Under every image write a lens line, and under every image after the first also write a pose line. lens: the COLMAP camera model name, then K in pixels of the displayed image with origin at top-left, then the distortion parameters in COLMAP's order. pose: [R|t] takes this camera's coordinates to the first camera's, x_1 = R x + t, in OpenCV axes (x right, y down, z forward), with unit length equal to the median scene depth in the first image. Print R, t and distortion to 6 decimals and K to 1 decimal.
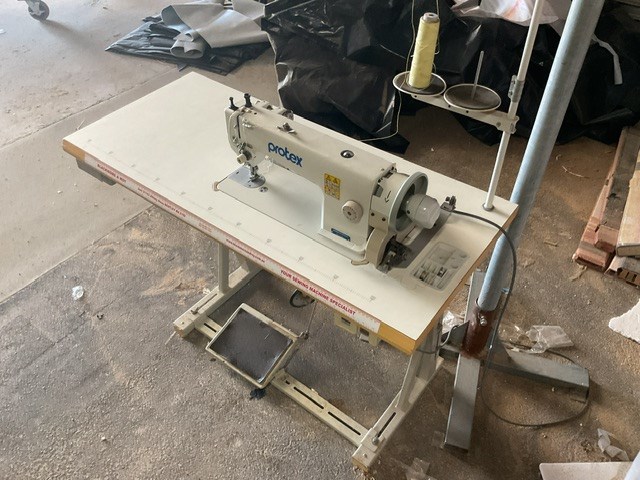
lens RADIAL K [[533.4, 0, 320.0], [0, 533.4, 240.0], [0, 0, 1]] dist [0.092321, -0.175463]
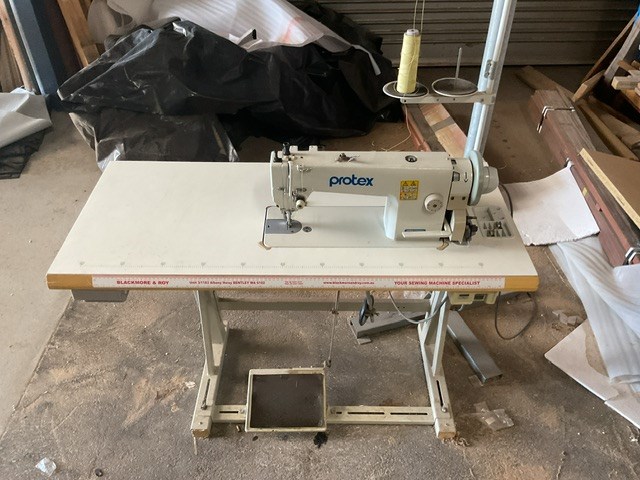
lens RADIAL K [[533.4, 0, 320.0], [0, 533.4, 240.0], [0, 0, 1]] dist [0.092321, -0.175463]
pose [[0.795874, -0.385113, 0.467196, -0.432437], [0.418263, 0.907626, 0.035646, -0.078224], [-0.437767, 0.167041, 0.883435, 0.072264]]
